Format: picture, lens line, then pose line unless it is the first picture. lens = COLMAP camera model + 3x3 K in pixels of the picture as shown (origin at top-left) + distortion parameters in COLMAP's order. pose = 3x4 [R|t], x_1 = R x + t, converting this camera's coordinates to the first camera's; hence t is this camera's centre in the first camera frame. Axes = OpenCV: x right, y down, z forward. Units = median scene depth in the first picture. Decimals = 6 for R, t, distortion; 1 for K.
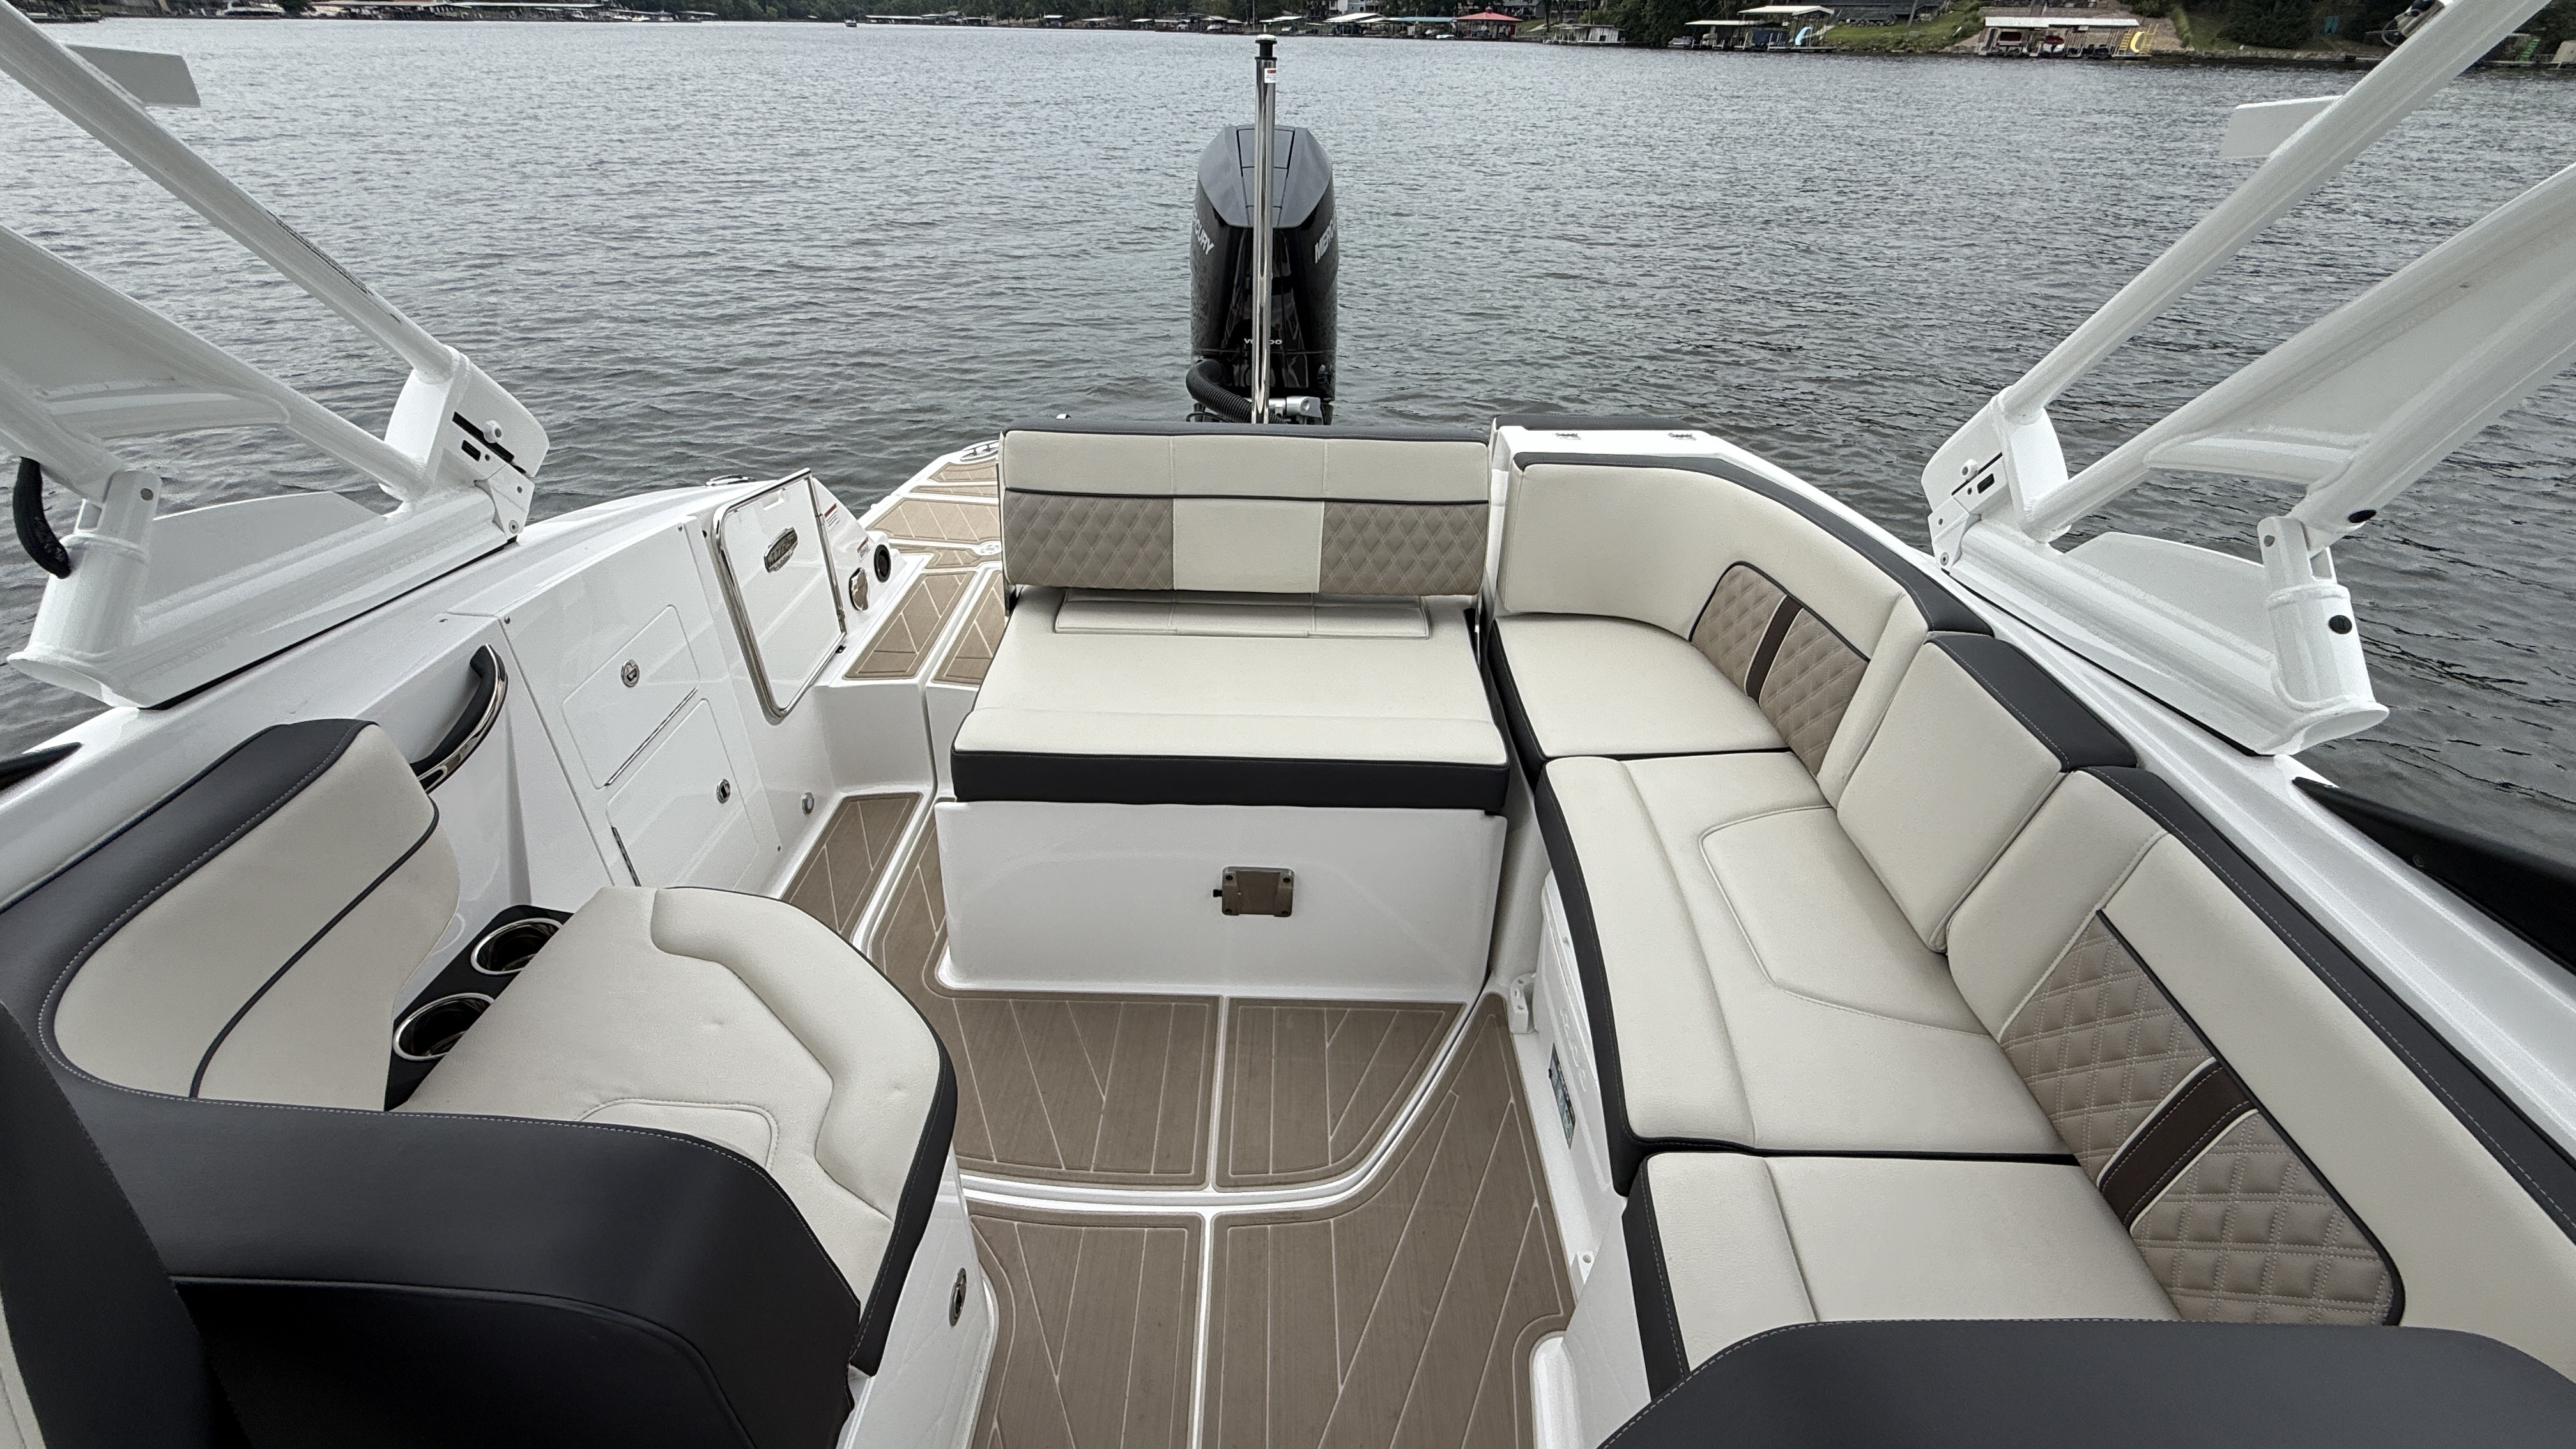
lens RADIAL K [[1064.3, 0, 1285.3], [0, 1064.3, 729.8], [0, 0, 1]] dist [0.003502, 0.001107]
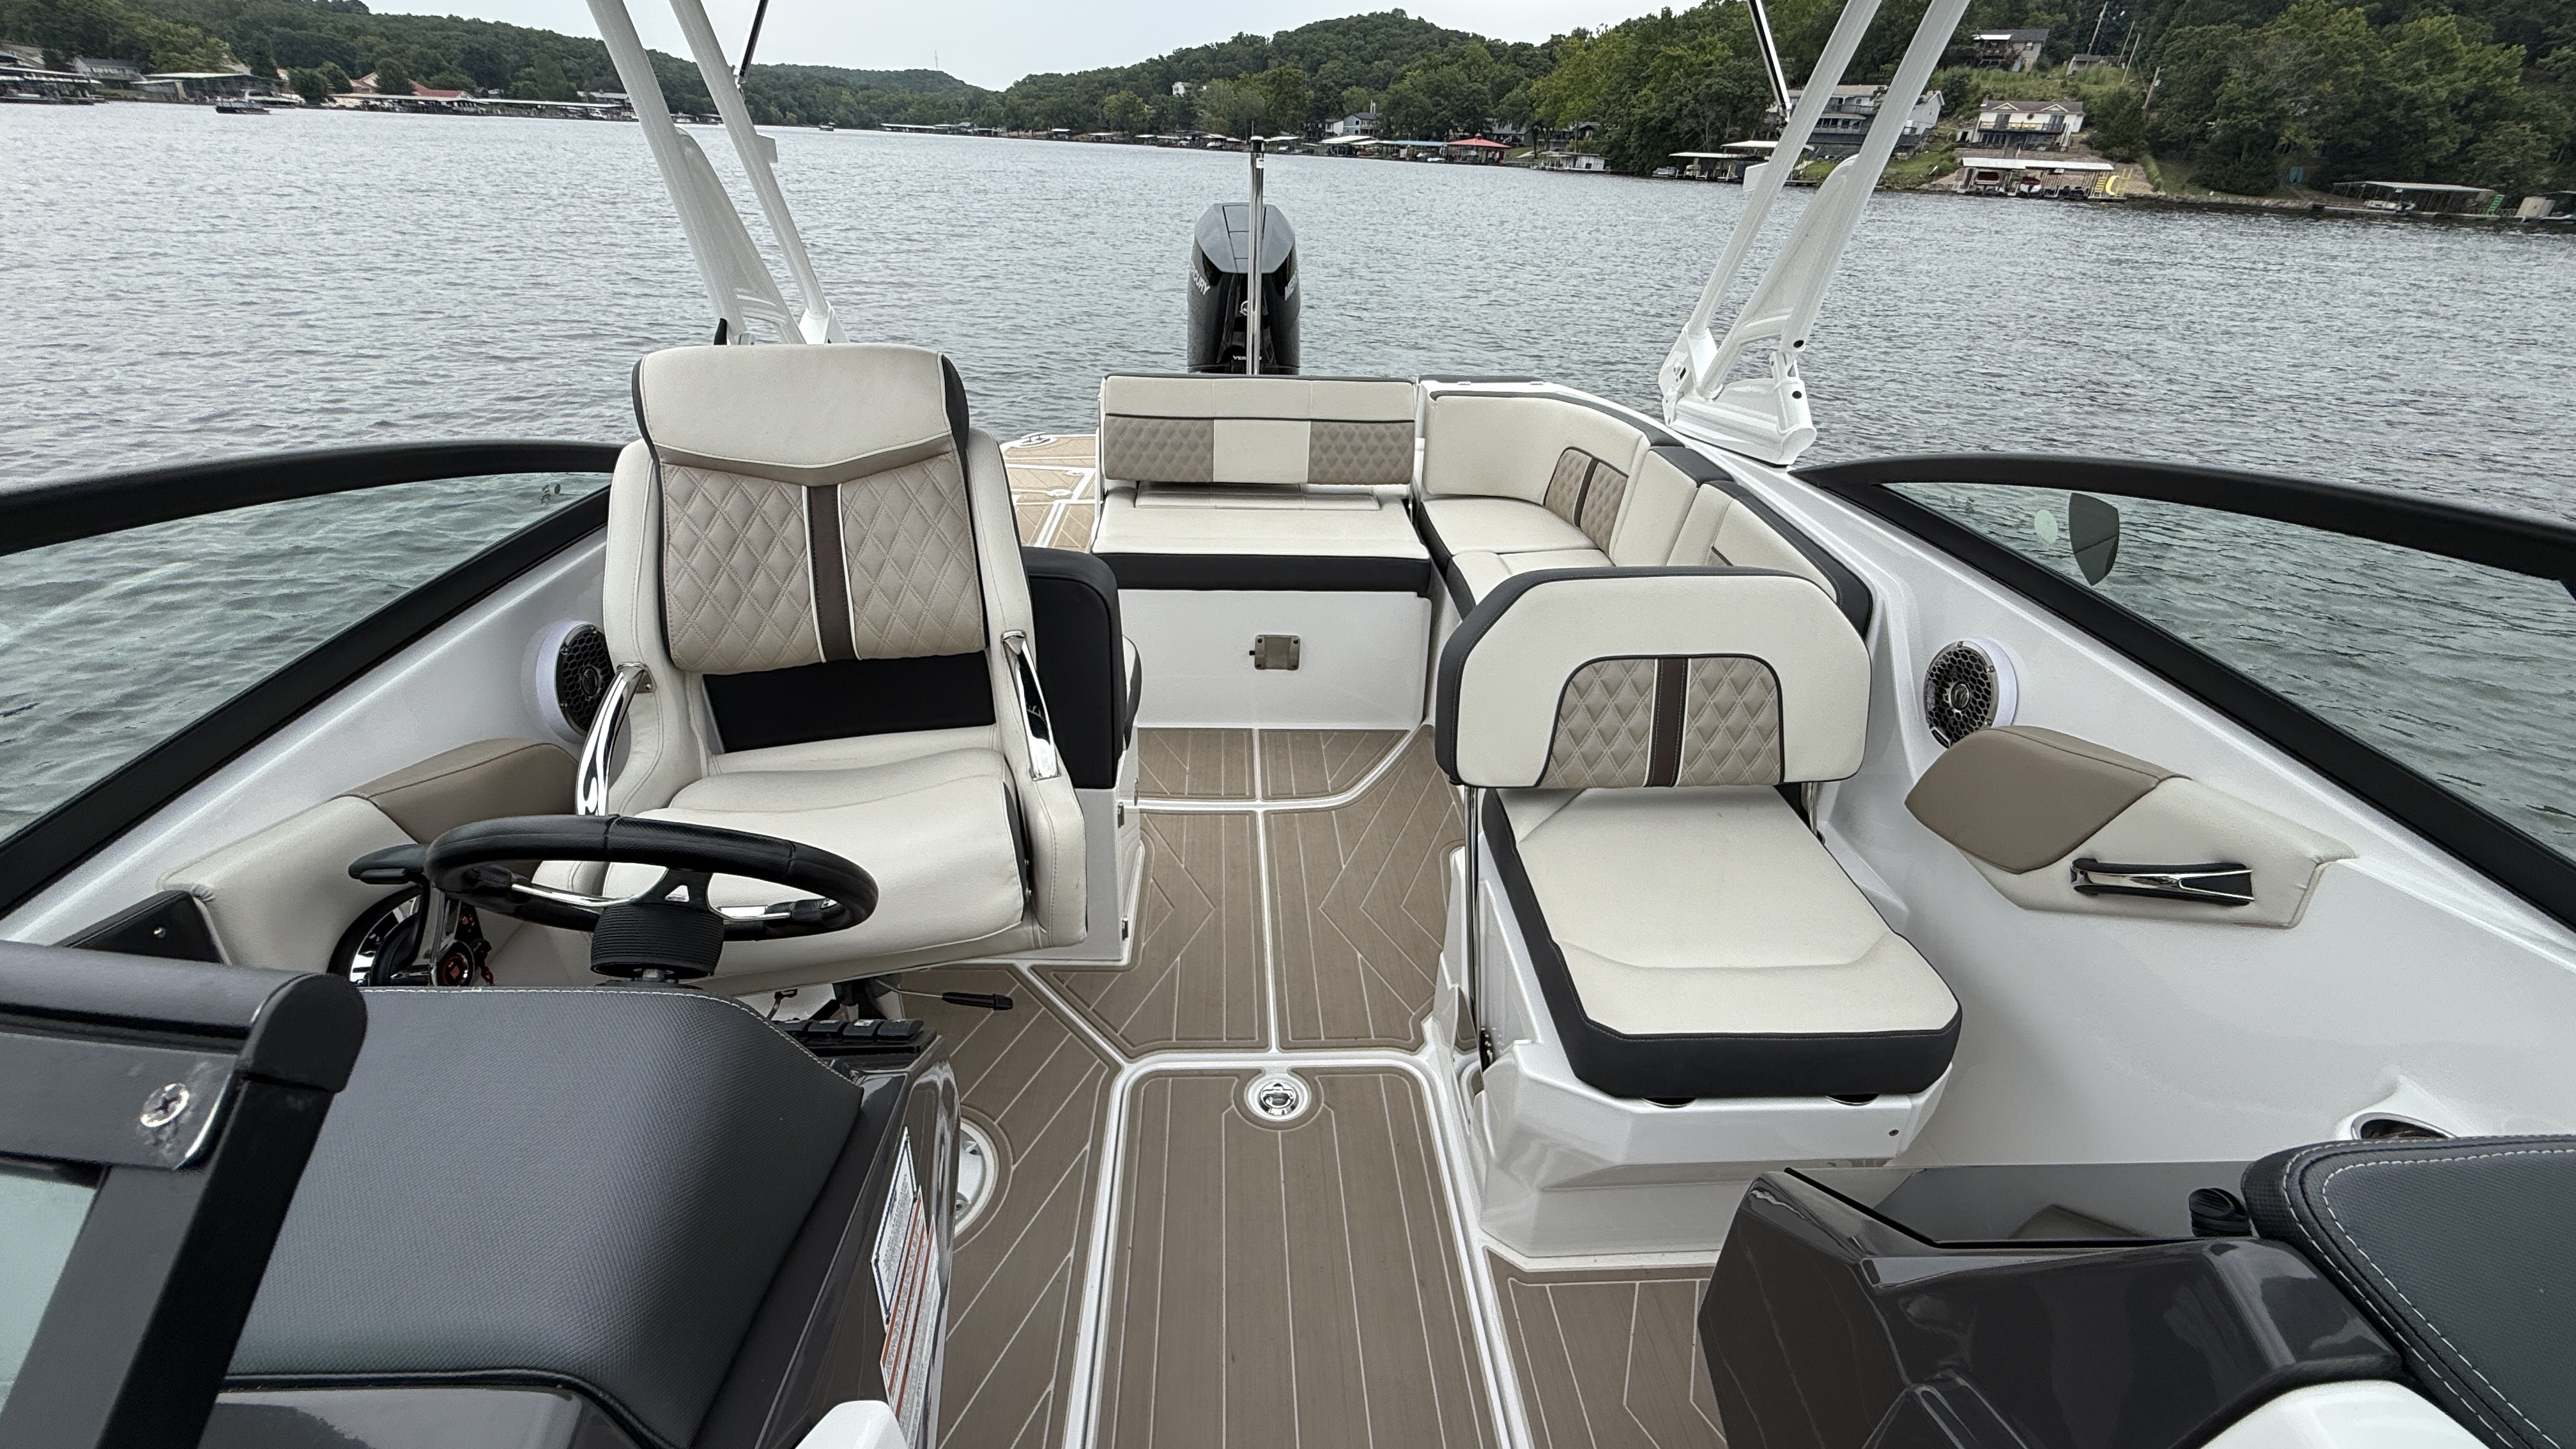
lens RADIAL K [[1064.3, 0, 1283.1], [0, 1064.3, 751.8], [0, 0, 1]] dist [0.003502, 0.001107]
pose [[0.998499, -0.018477, 0.051565, -0.104466], [0.021426, 0.998131, -0.057234, 0.400520], [-0.050411, 0.058253, 0.997028, -0.589278]]
